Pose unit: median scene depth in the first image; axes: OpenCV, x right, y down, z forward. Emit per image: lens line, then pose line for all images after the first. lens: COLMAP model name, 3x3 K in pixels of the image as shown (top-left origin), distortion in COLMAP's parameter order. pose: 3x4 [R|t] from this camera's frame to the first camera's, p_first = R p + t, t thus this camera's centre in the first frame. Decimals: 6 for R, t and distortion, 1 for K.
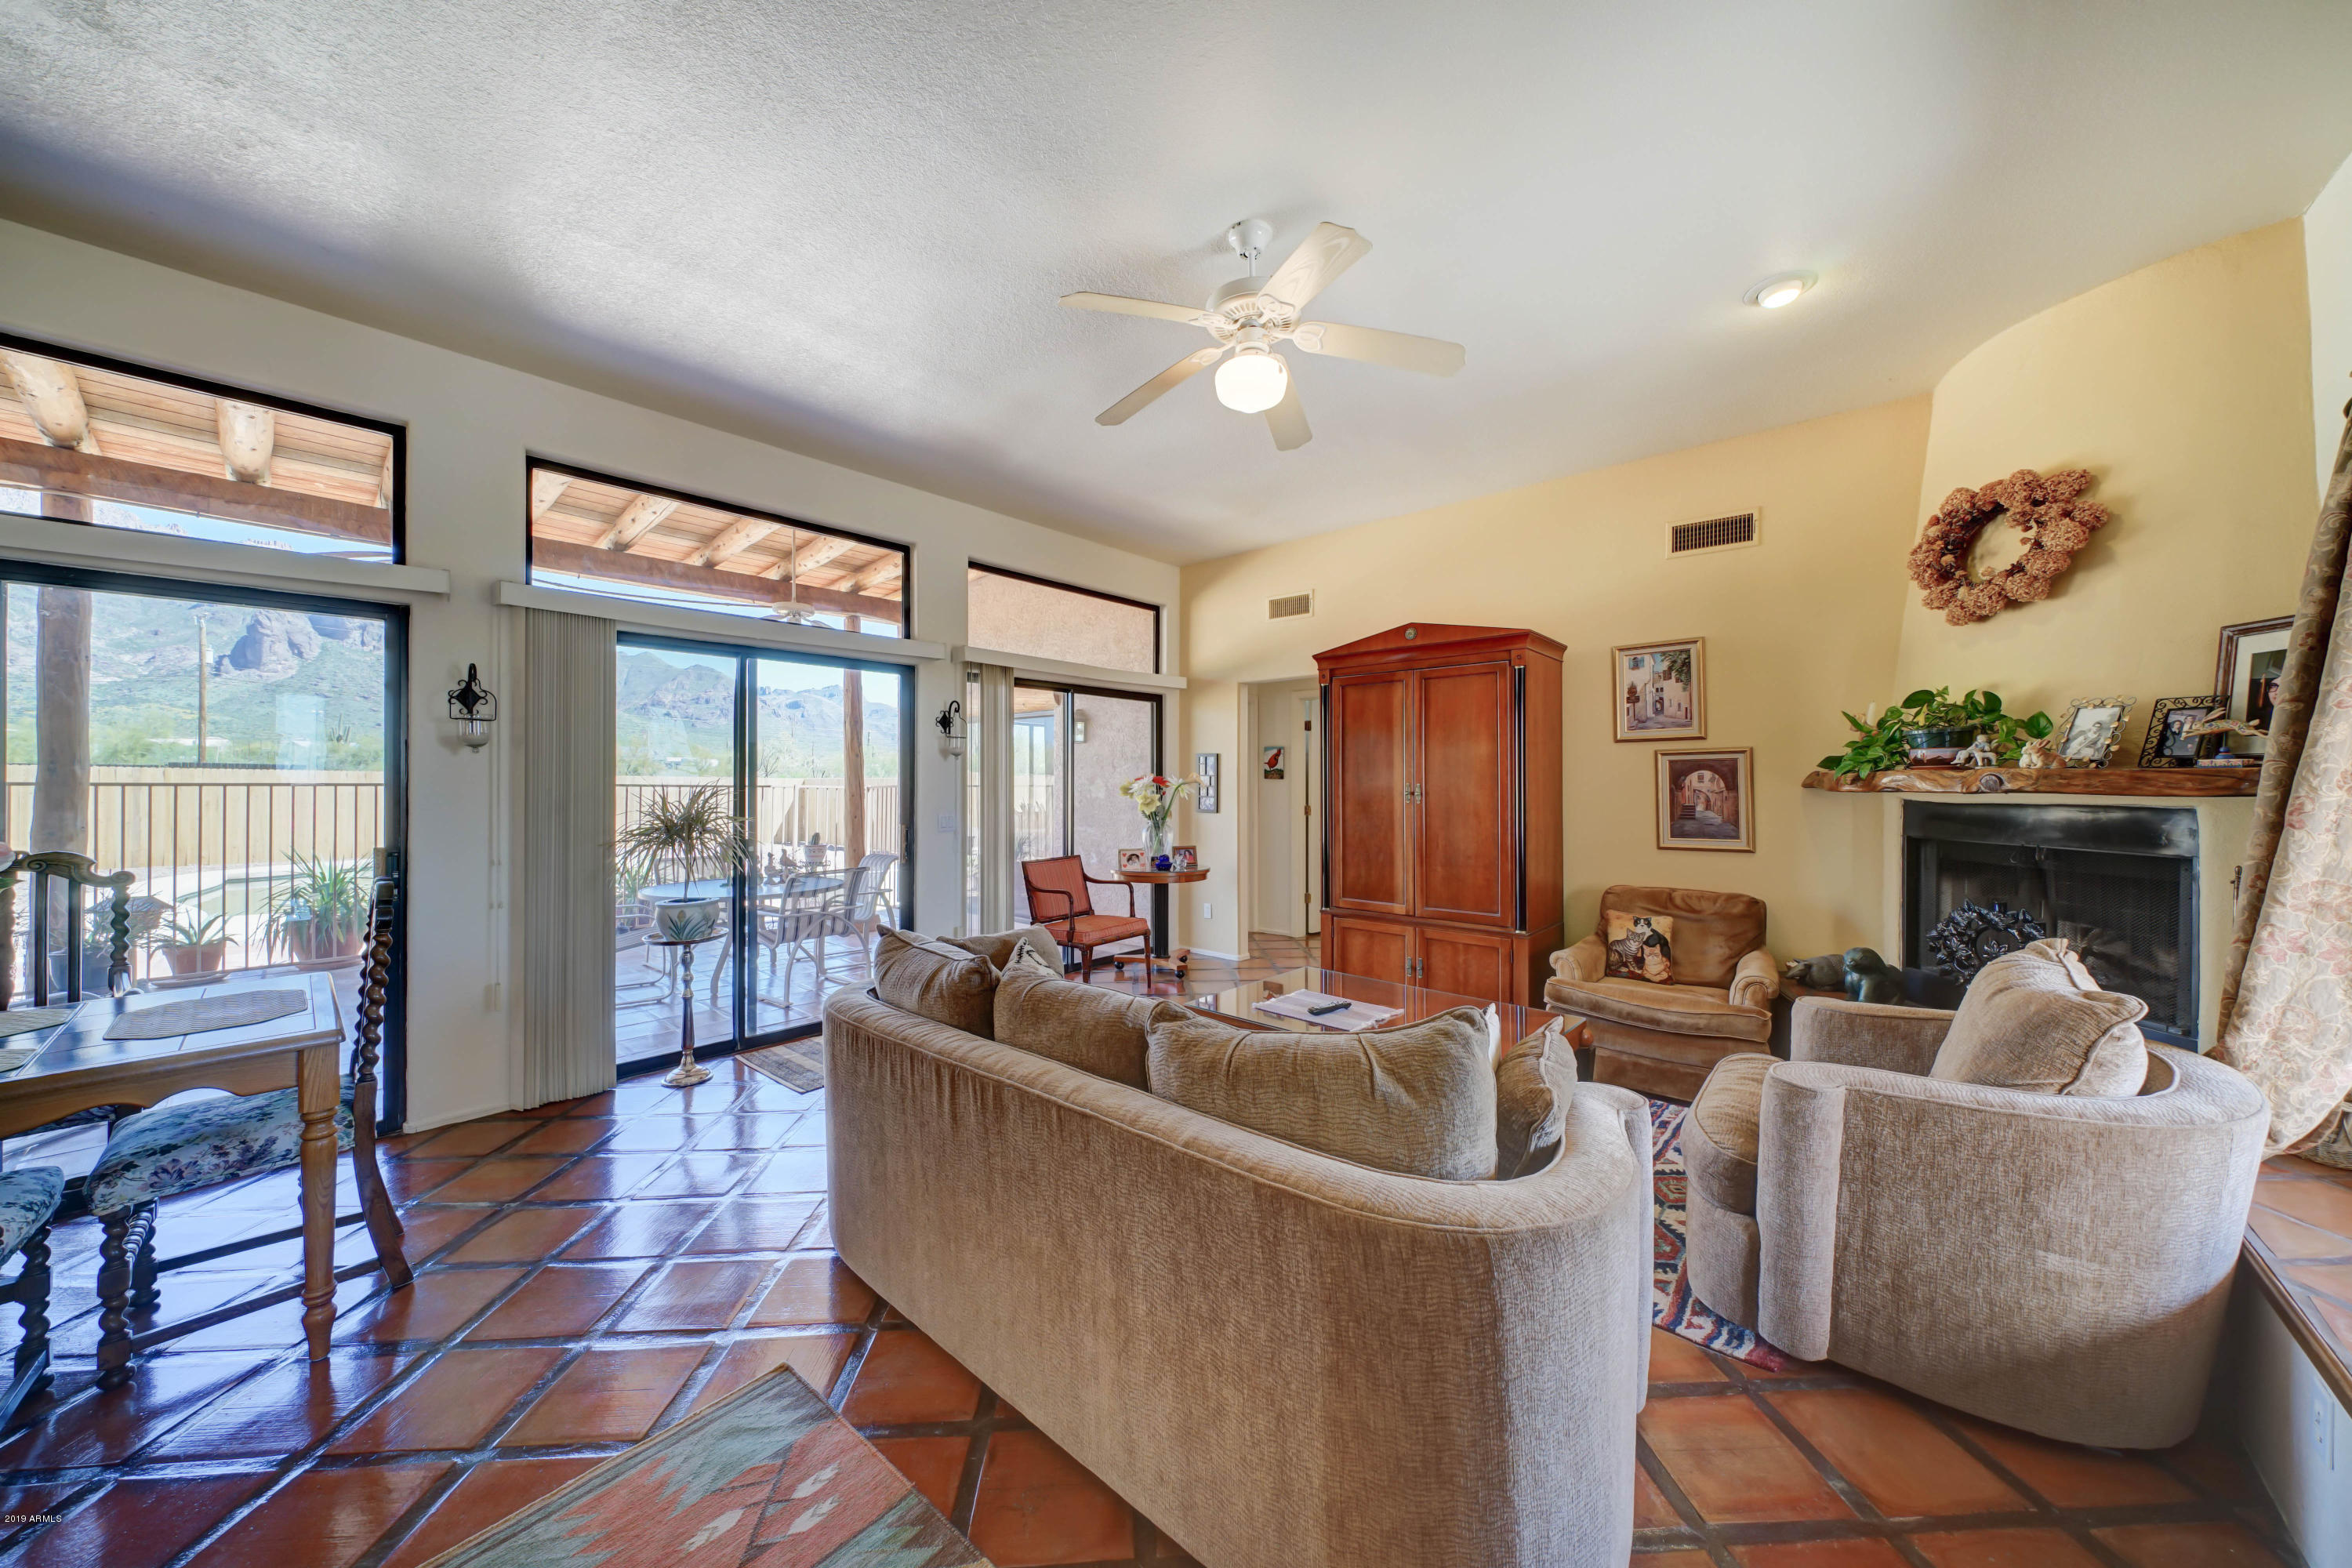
lens RADIAL K [[807.6, 0, 1187.3], [0, 807.6, 782.7], [0, 0, 1]] dist [-0.004245, 0.000083]
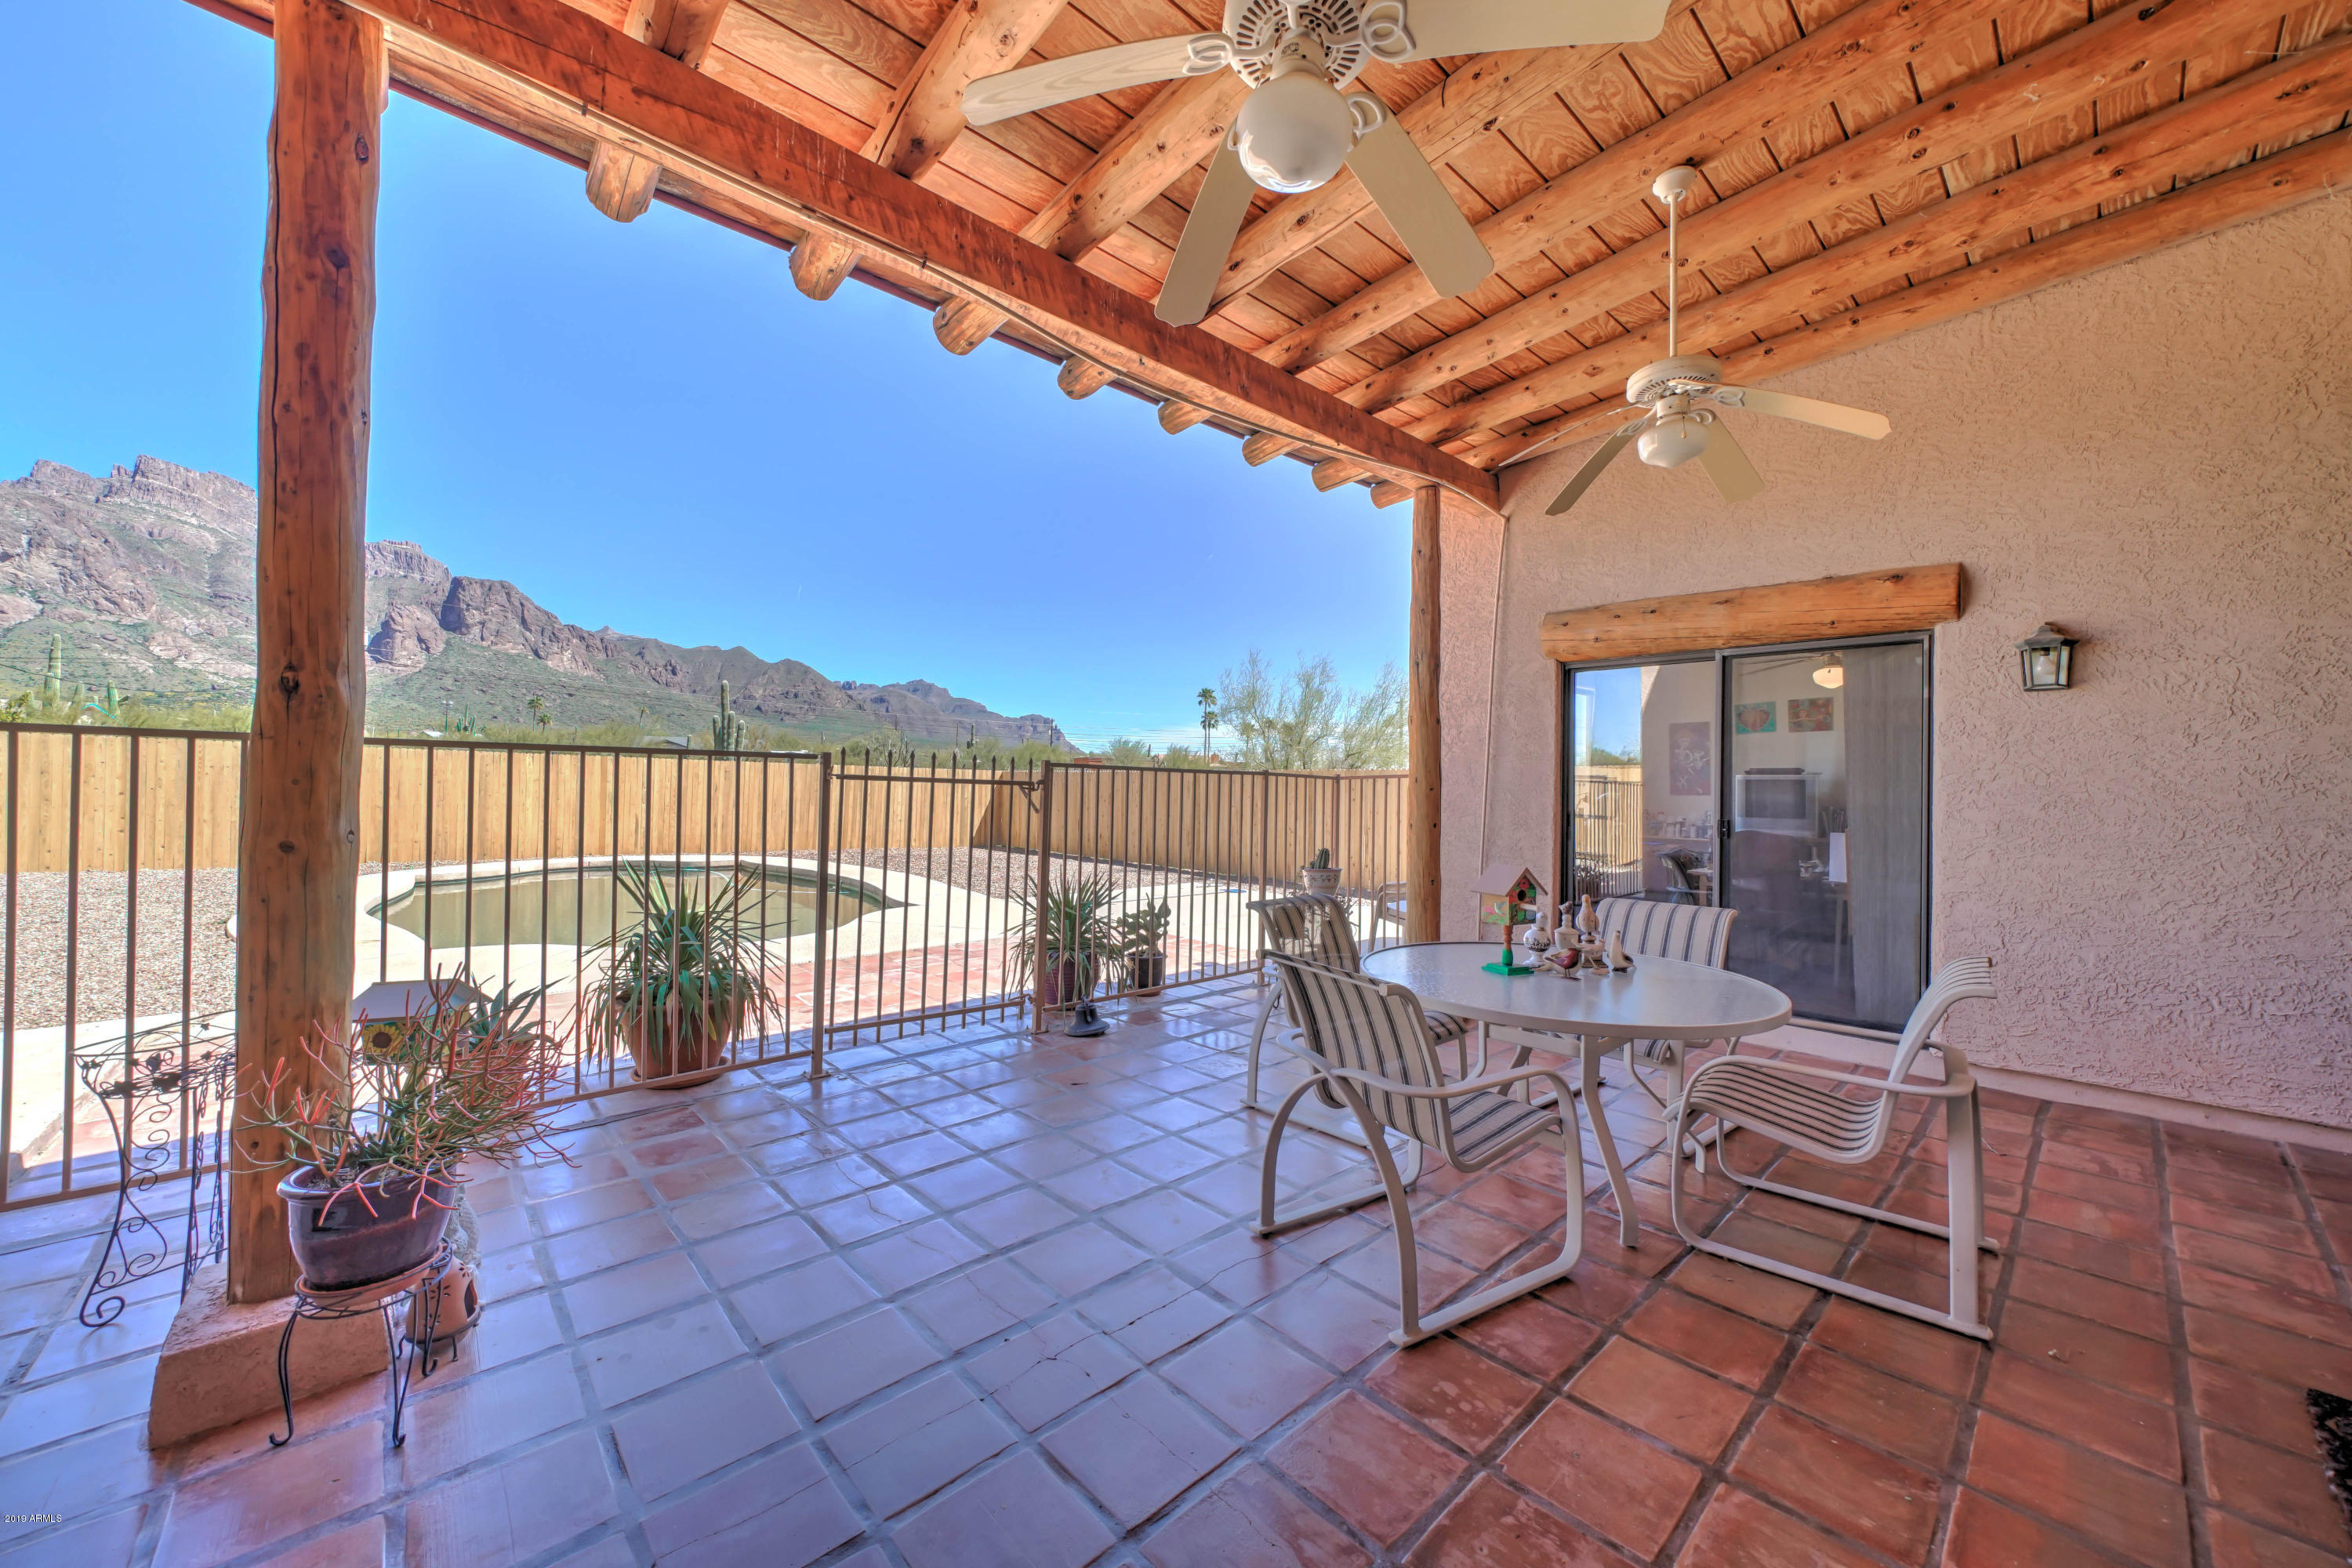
lens RADIAL K [[846.4, 0, 1164.2], [0, 846.4, 779.4], [0, 0, 1]] dist [-0.004981, 0.000573]
pose [[0.993853, 0.011098, -0.110154, -0.845943], [-0.011662, 0.999922, -0.004480, 0.020220], [0.110096, 0.005737, 0.993904, 0.574370]]
